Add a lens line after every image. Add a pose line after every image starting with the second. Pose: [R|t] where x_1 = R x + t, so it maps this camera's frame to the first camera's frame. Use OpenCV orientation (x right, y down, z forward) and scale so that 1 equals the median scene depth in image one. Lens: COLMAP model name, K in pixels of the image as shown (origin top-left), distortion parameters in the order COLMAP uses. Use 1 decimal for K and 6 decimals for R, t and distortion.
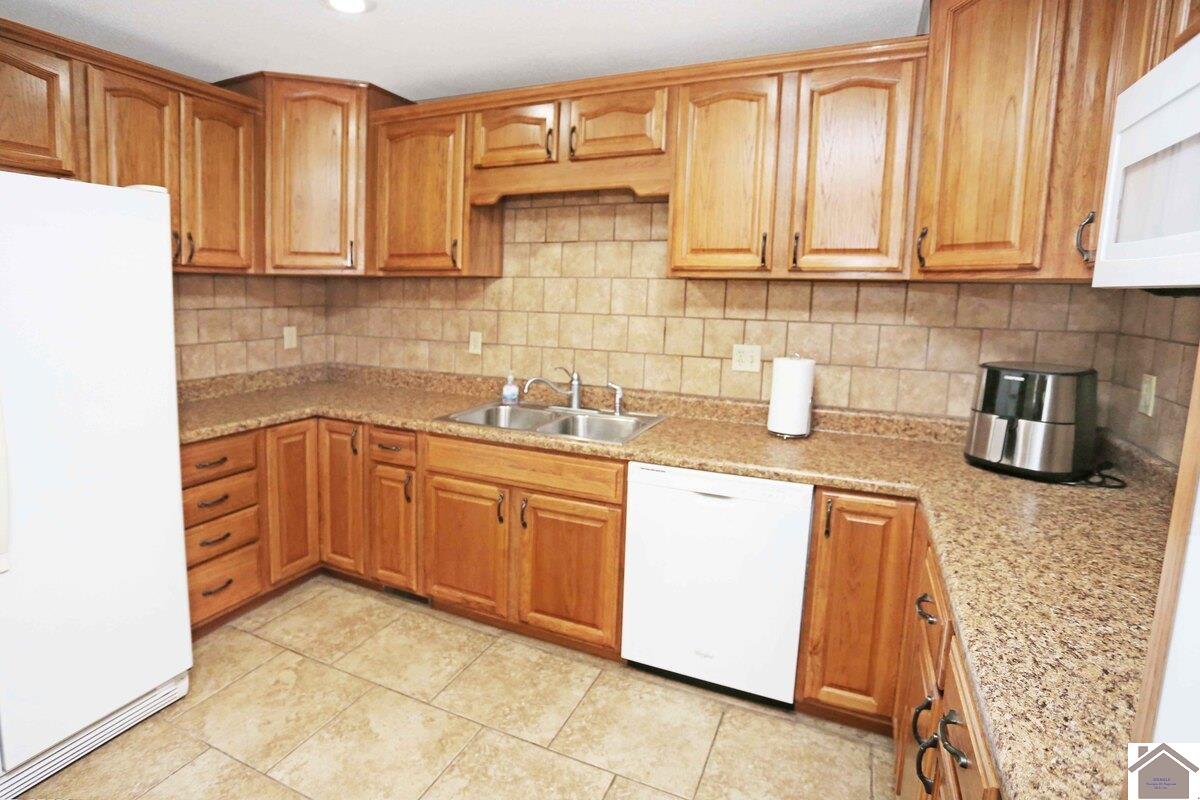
lens RADIAL K [[656.9, 0, 602.8], [0, 656.9, 391.0], [0, 0, 1]] dist [-0.047585, -0.000122]
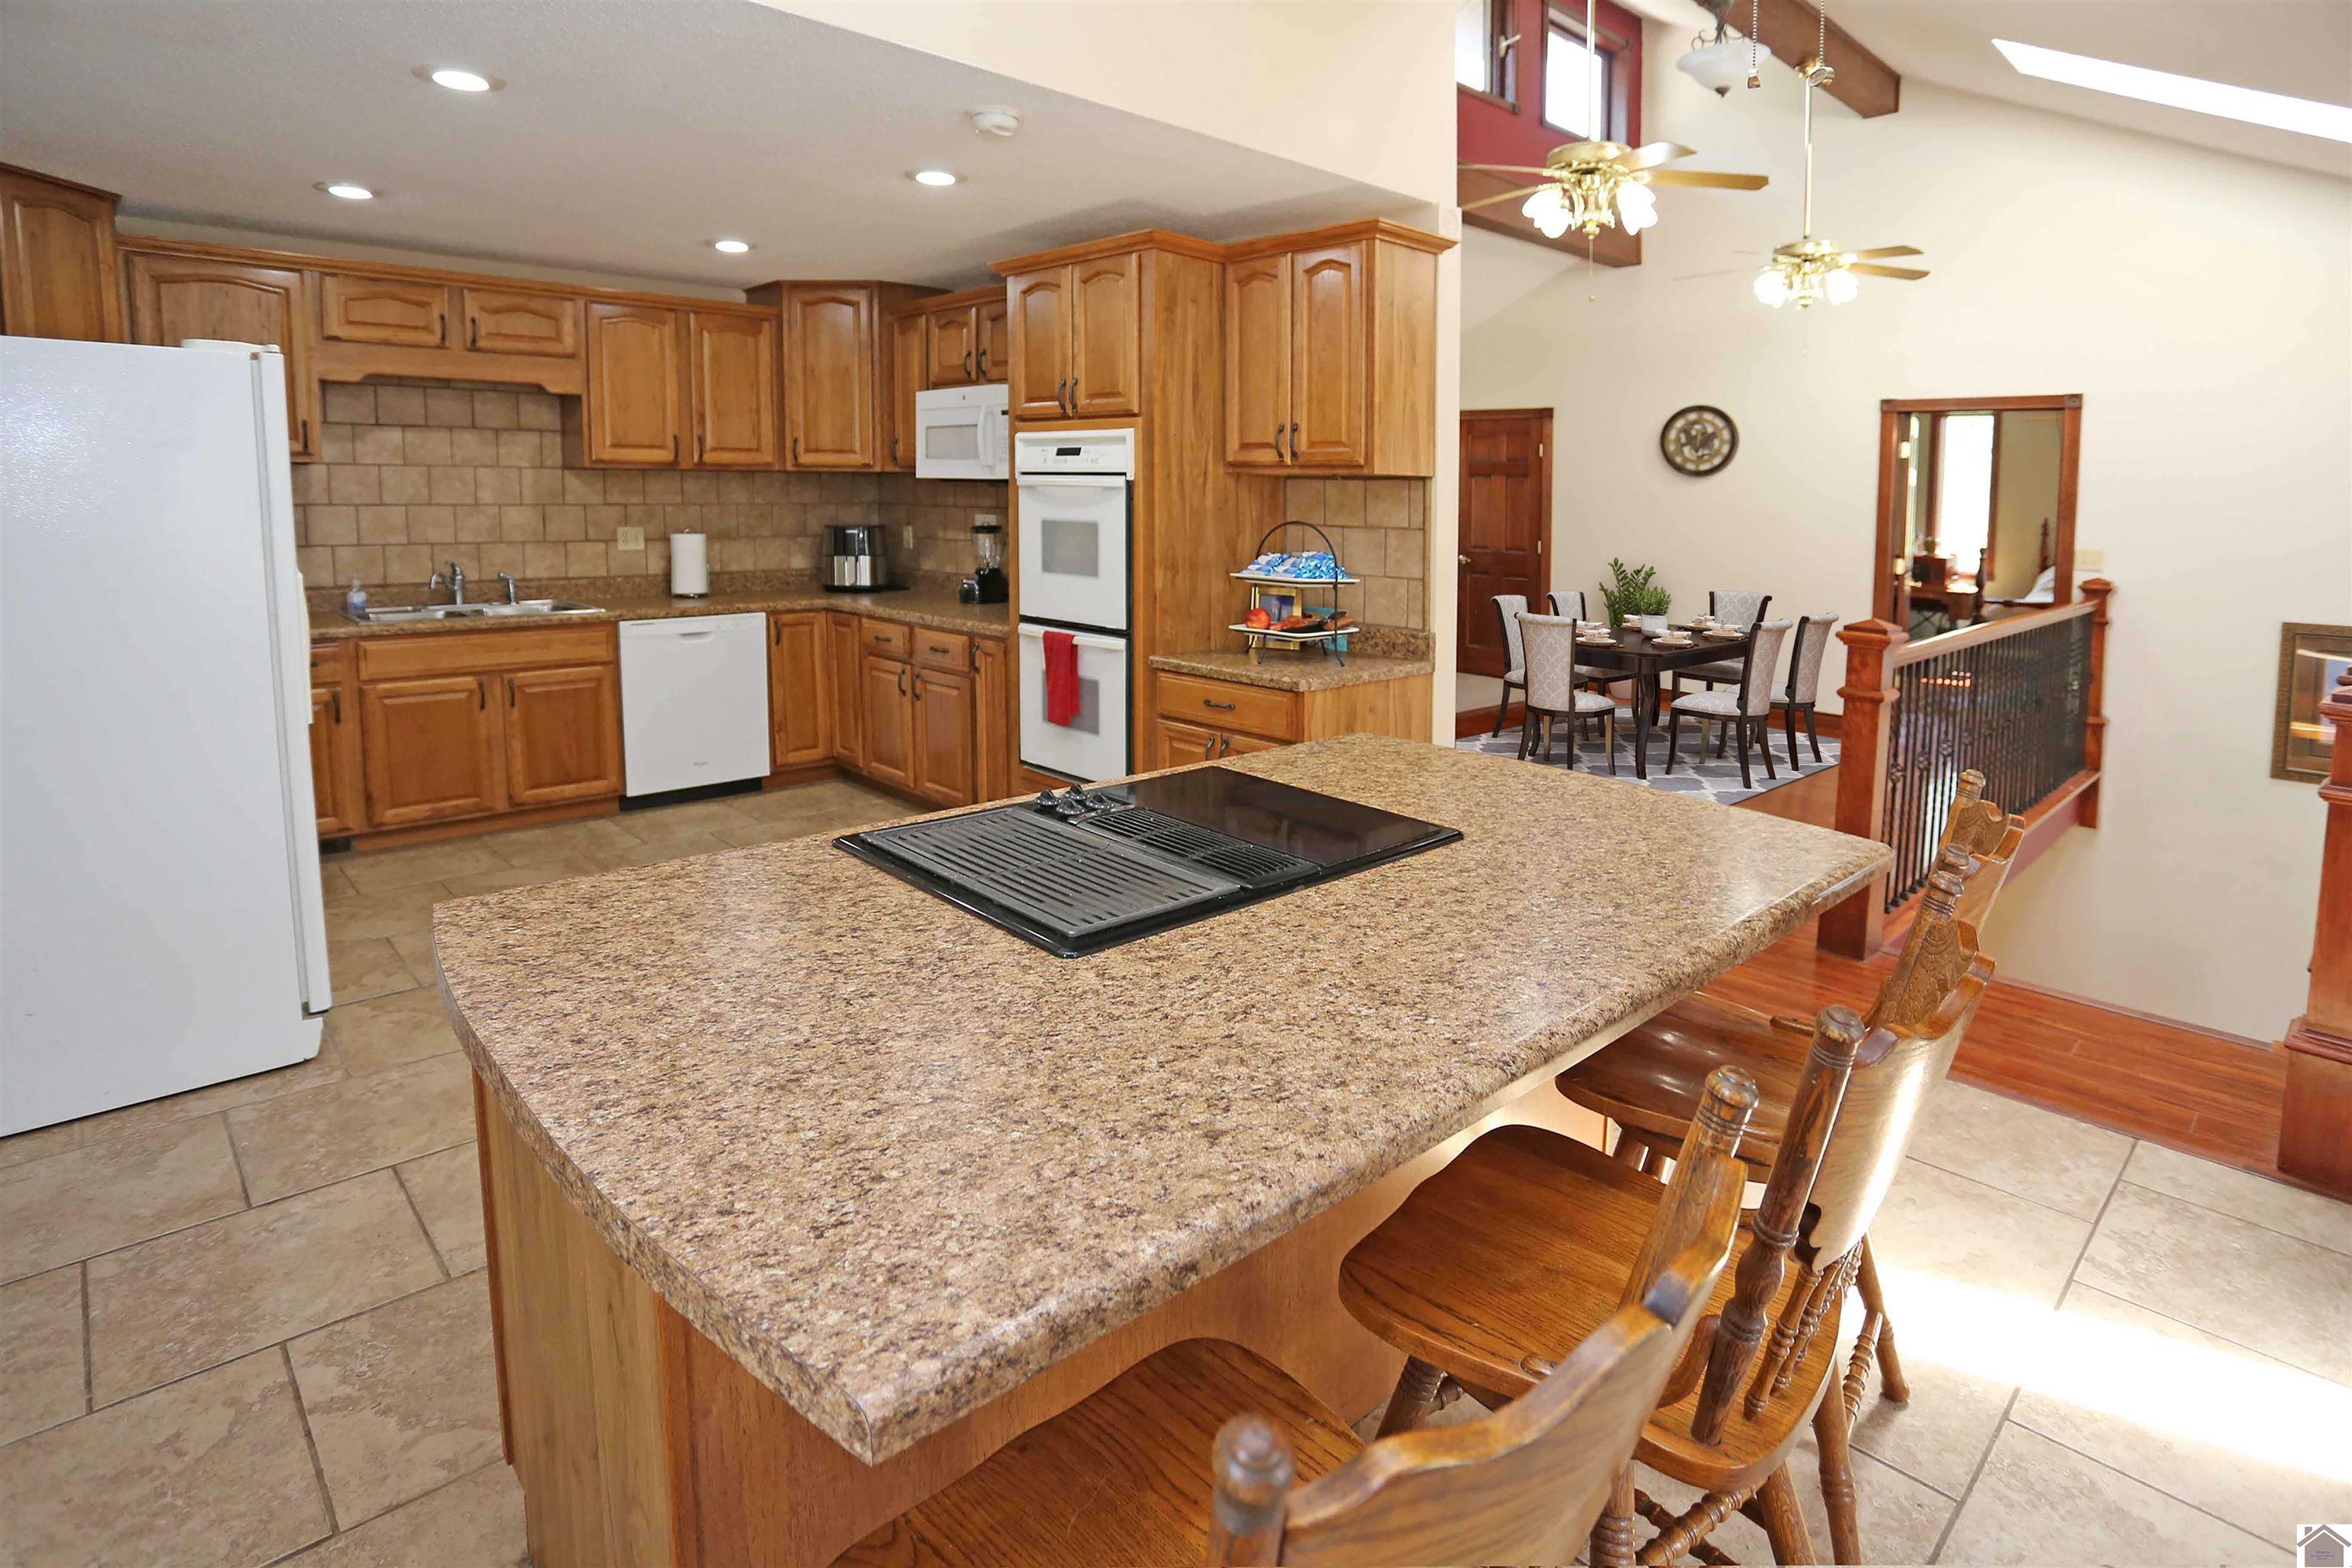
lens RADIAL K [[1287.5, 0, 1181.5], [0, 1287.5, 766.4], [0, 0, 1]] dist [-0.047585, -0.000122]
pose [[0.391371, -0.193712, 0.899613, -1.530699], [0.135201, 0.979089, 0.152007, 0.135459], [-0.910247, 0.062137, 0.409377, -0.786413]]
